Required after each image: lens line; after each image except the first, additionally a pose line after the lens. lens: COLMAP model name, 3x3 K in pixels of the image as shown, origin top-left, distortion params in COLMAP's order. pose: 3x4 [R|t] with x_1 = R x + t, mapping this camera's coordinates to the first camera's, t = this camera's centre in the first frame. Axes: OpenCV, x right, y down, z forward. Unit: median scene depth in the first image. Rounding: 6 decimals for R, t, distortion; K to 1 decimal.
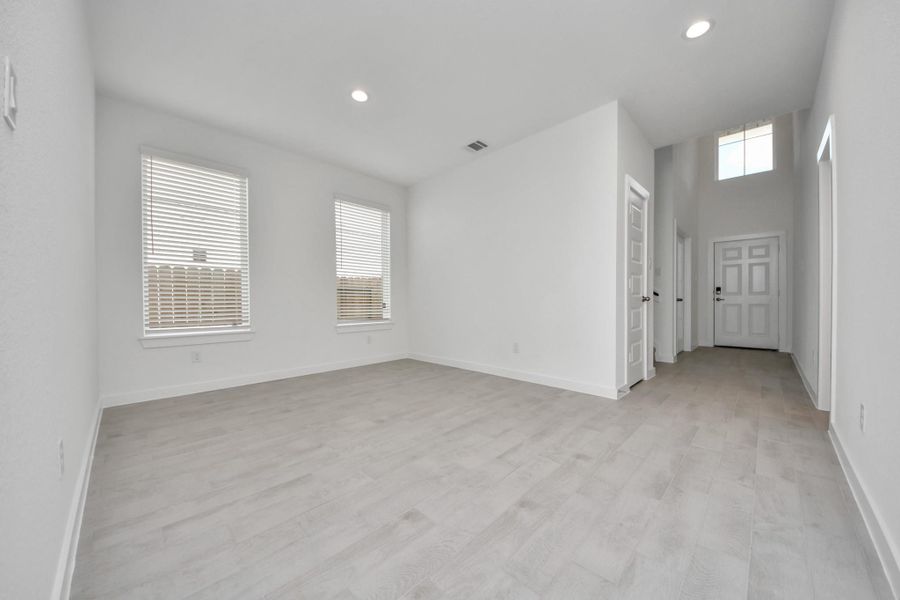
lens RADIAL K [[320.8, 0, 451.7], [0, 320.8, 306.8], [0, 0, 1]] dist [0.033559, -0.020789]
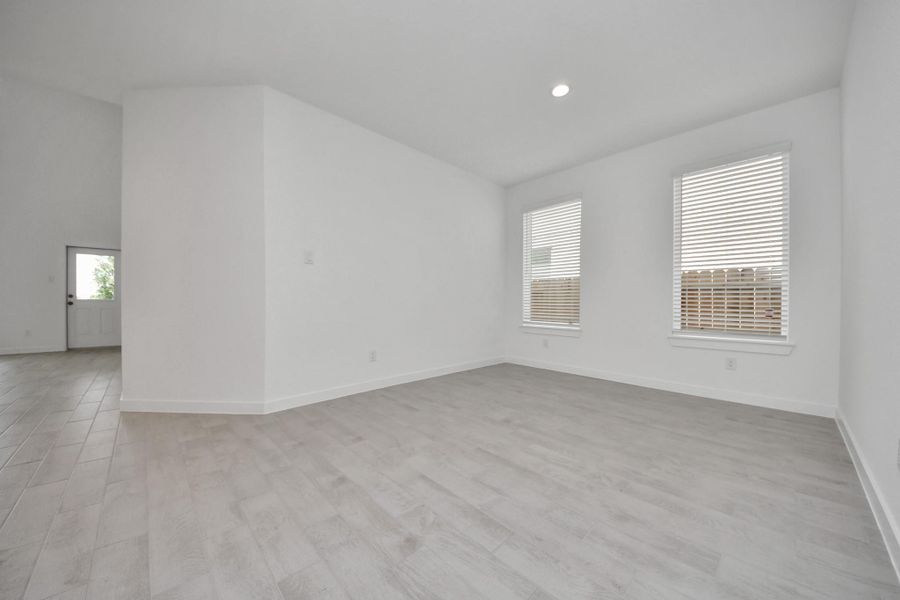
lens RADIAL K [[320.8, 0, 451.7], [0, 320.8, 306.8], [0, 0, 1]] dist [0.033559, -0.020789]
pose [[-0.041848, 0.018456, -0.998954, 0.879109], [-0.025633, 0.999480, 0.019539, -0.030878], [0.998795, 0.026424, -0.041353, 0.921503]]
